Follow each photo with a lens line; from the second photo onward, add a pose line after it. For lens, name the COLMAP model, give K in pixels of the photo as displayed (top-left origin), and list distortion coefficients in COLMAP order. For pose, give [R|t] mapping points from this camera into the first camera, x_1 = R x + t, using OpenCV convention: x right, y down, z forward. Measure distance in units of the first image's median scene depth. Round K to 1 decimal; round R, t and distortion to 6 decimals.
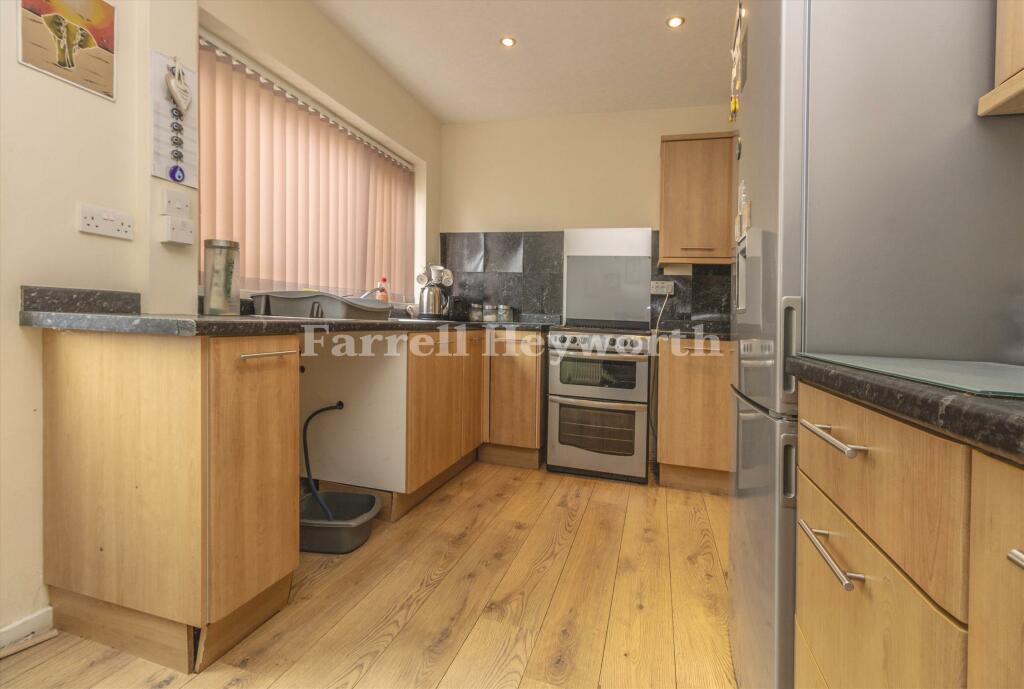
lens RADIAL K [[468.6, 0, 511.5], [0, 468.6, 325.3], [0, 0, 1]] dist [0.003685, 0.000699]
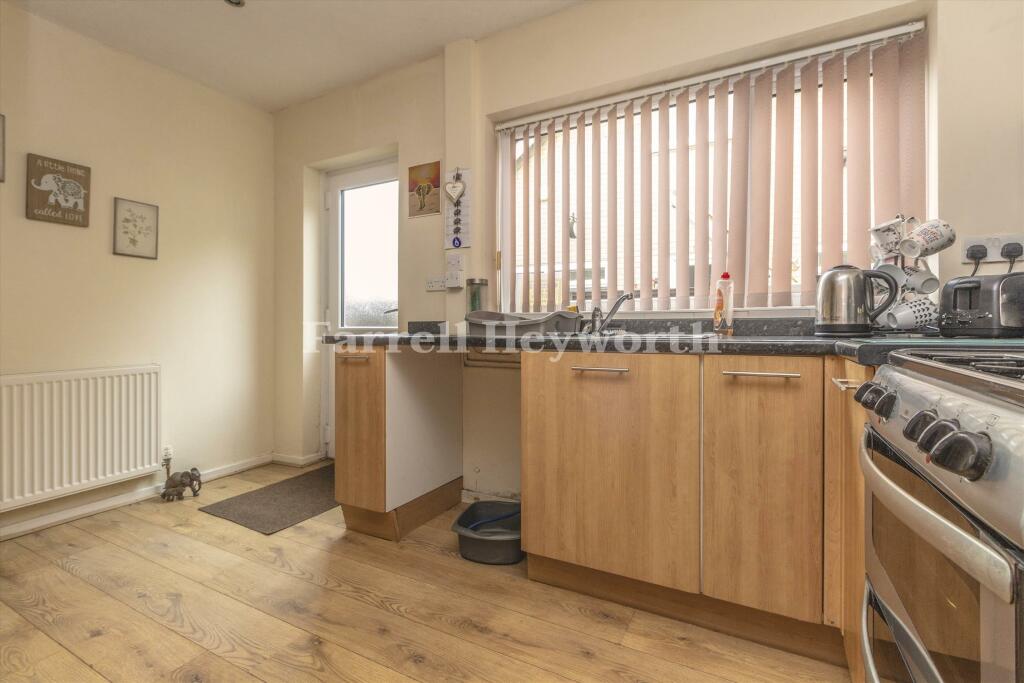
lens RADIAL K [[472.7, 0, 511.5], [0, 472.7, 334.4], [0, 0, 1]] dist [0.003086, 0.000625]
pose [[-0.189082, -0.006432, -0.981940, 0.777181], [-0.013949, 0.999895, -0.003863, -0.017304], [0.981862, 0.012966, -0.189151, 1.473827]]
